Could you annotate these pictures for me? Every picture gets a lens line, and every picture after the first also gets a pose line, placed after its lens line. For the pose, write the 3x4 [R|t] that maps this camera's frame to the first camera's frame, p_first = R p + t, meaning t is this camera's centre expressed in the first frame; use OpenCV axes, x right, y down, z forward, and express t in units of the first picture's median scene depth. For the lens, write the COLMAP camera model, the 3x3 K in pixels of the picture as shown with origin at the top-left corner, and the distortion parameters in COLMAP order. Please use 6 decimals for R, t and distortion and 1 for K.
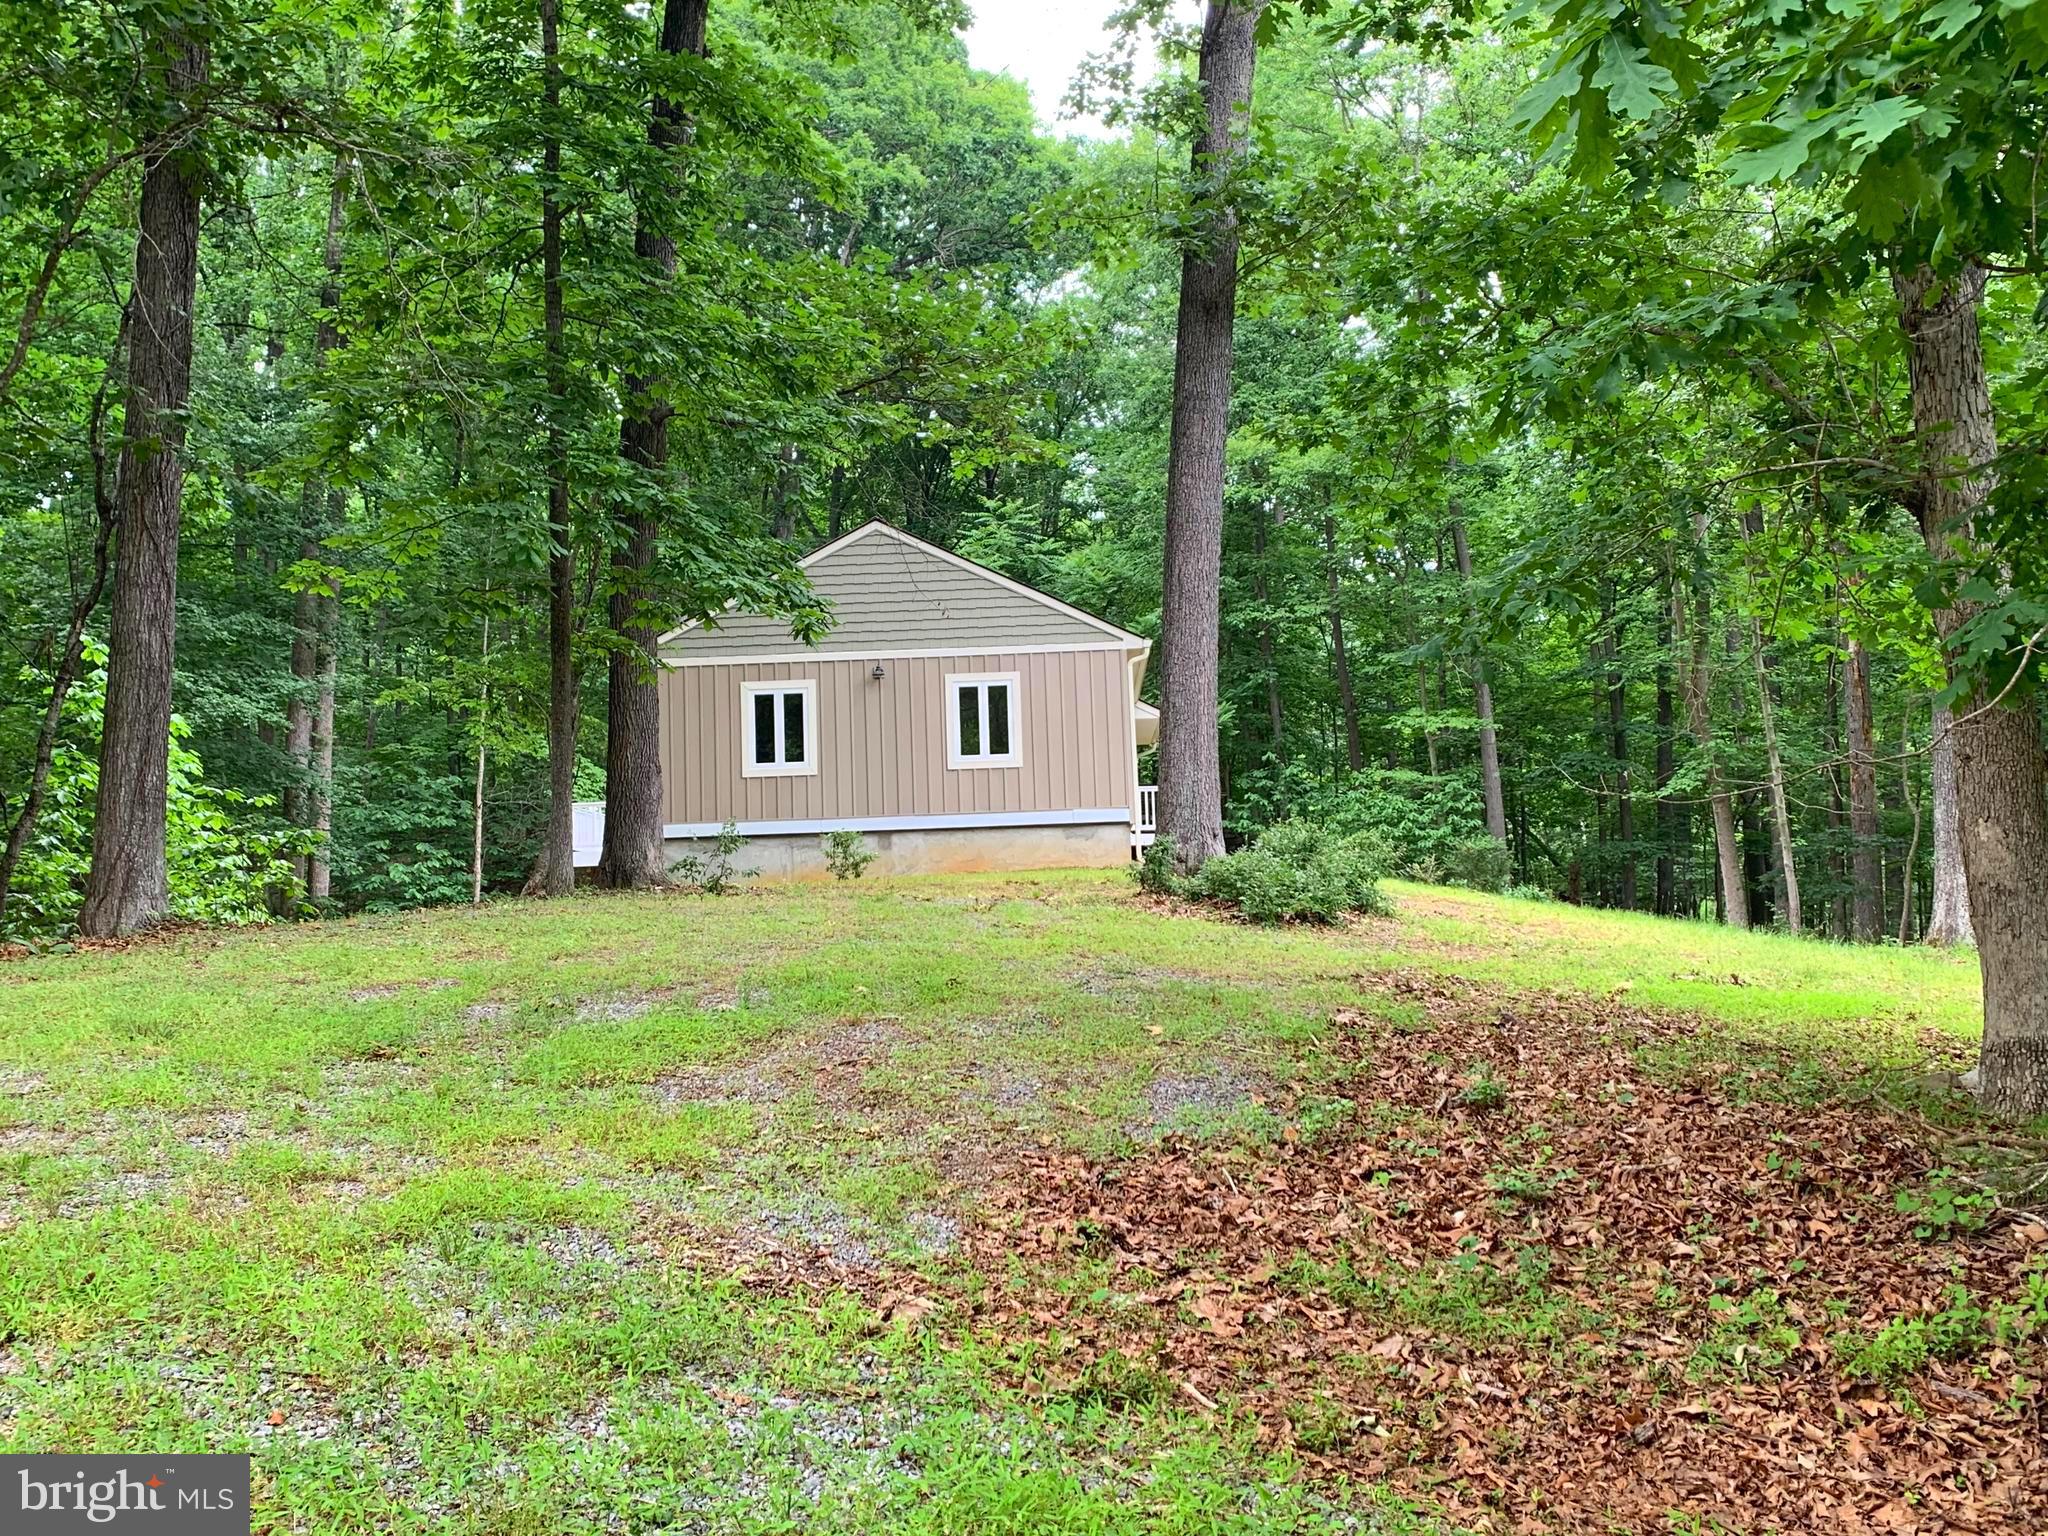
lens RADIAL K [[1980.2, 0, 1024.0], [0, 1980.2, 768.0], [0, 0, 1]] dist [0.012970, -0.012565]
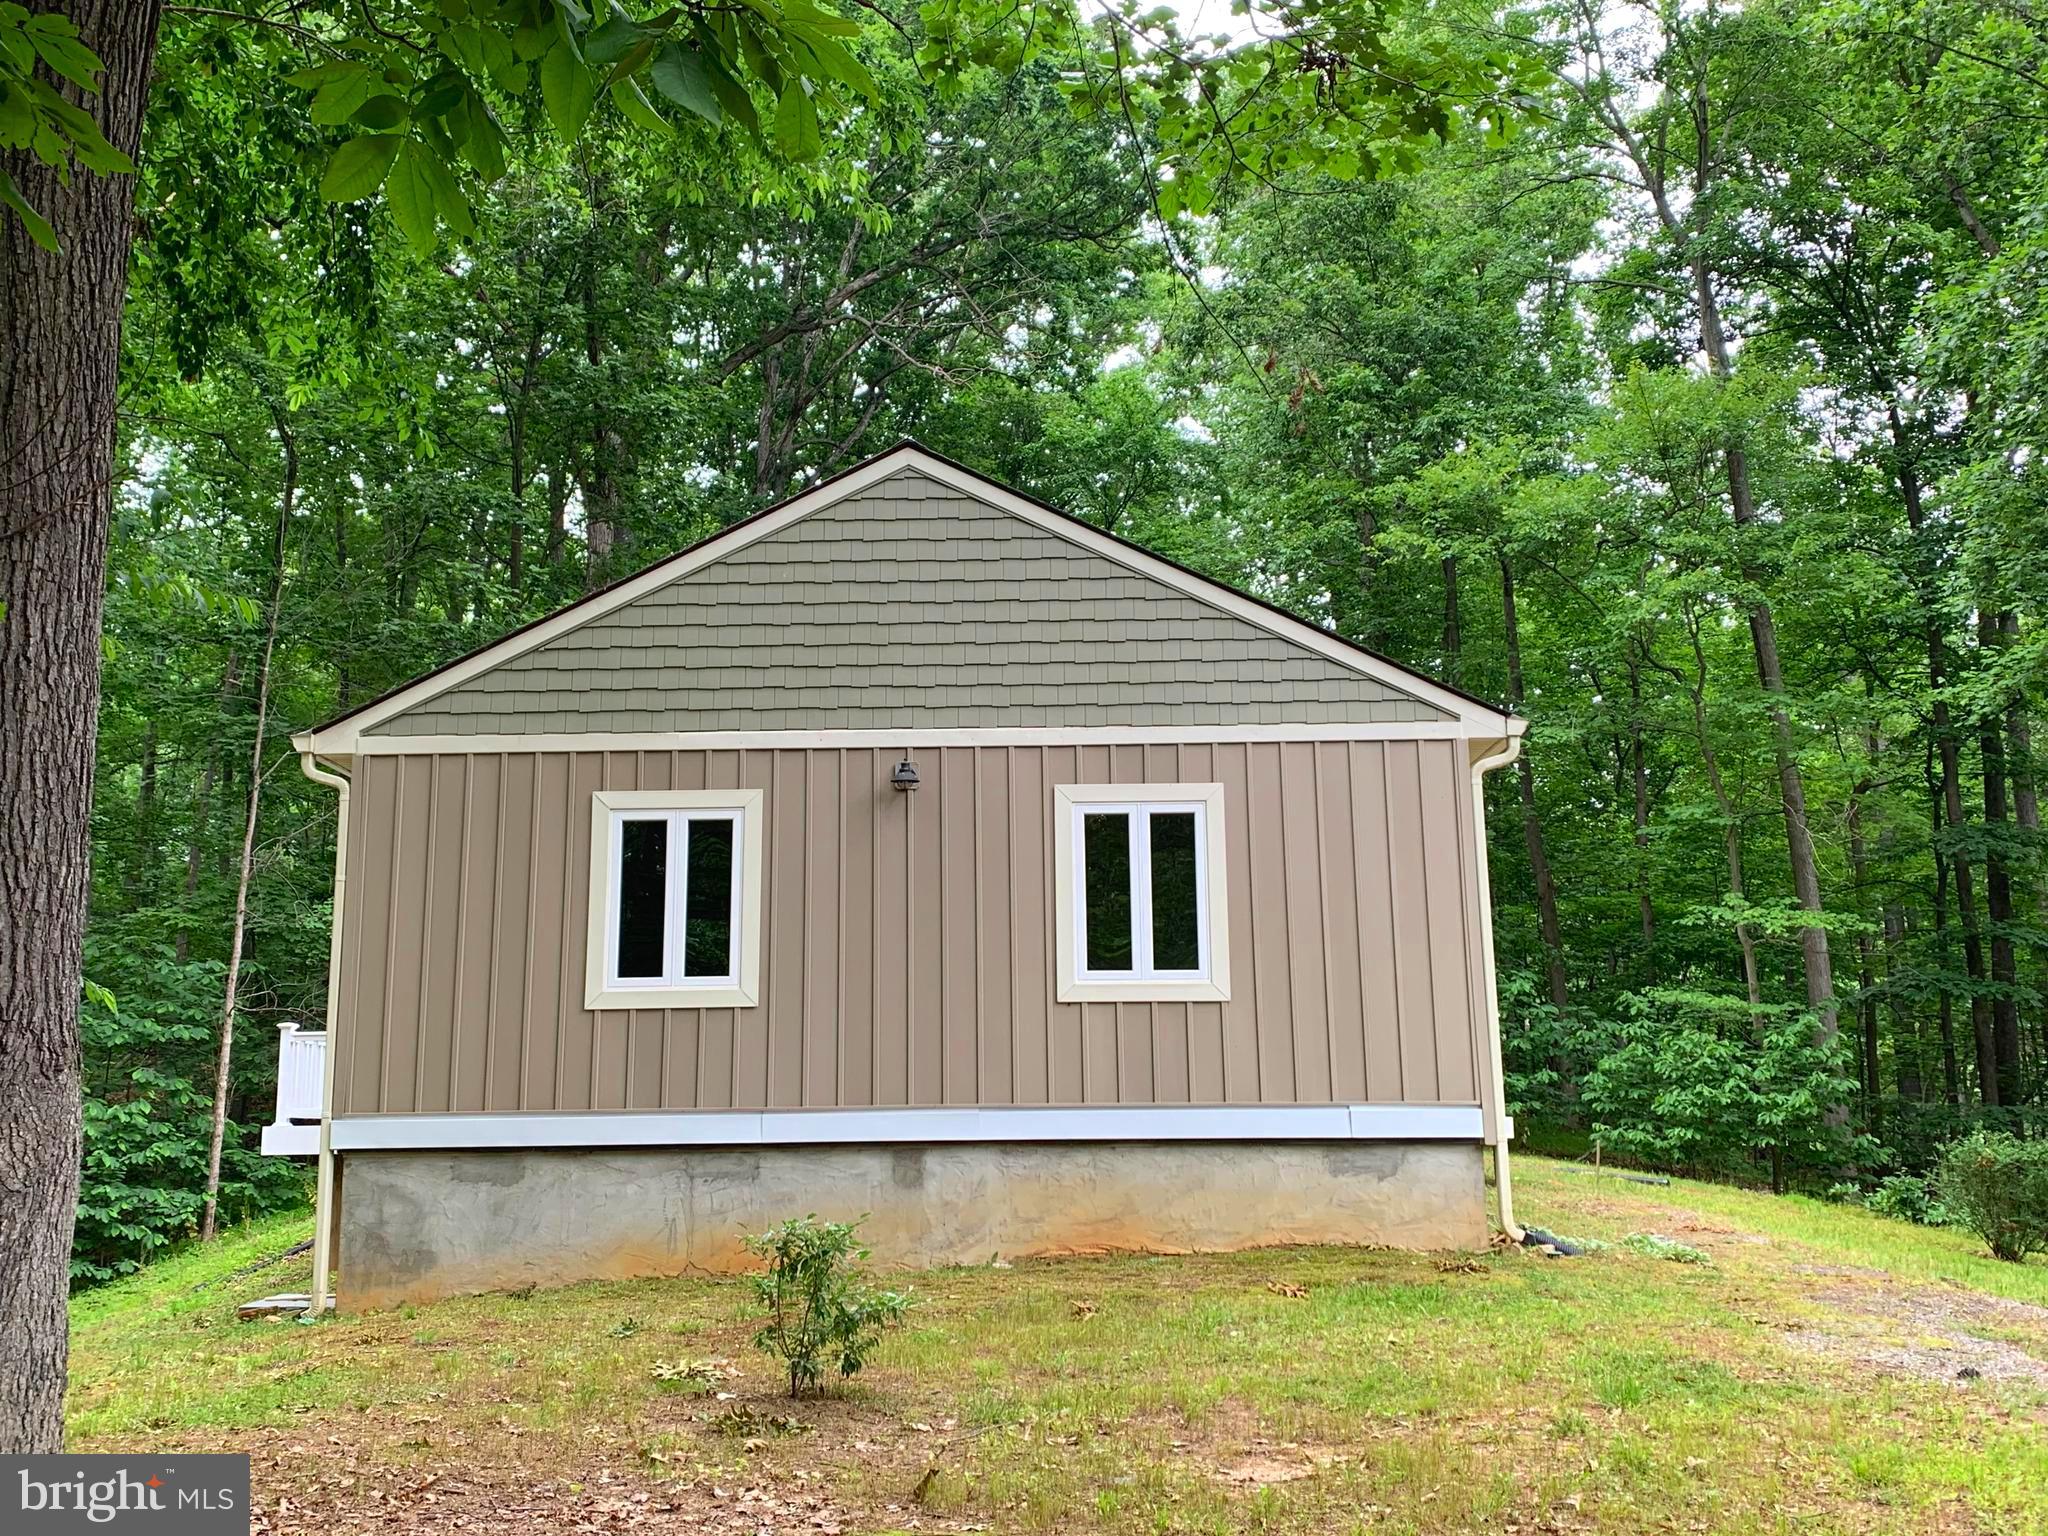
lens RADIAL K [[1980.2, 0, 1024.0], [0, 1980.2, 768.0], [0, 0, 1]] dist [0.012970, -0.012565]
pose [[0.999573, 0.026519, 0.012275, -0.052287], [-0.025295, 0.995532, -0.090974, -0.010684], [-0.014633, 0.090625, 0.995778, 0.559649]]
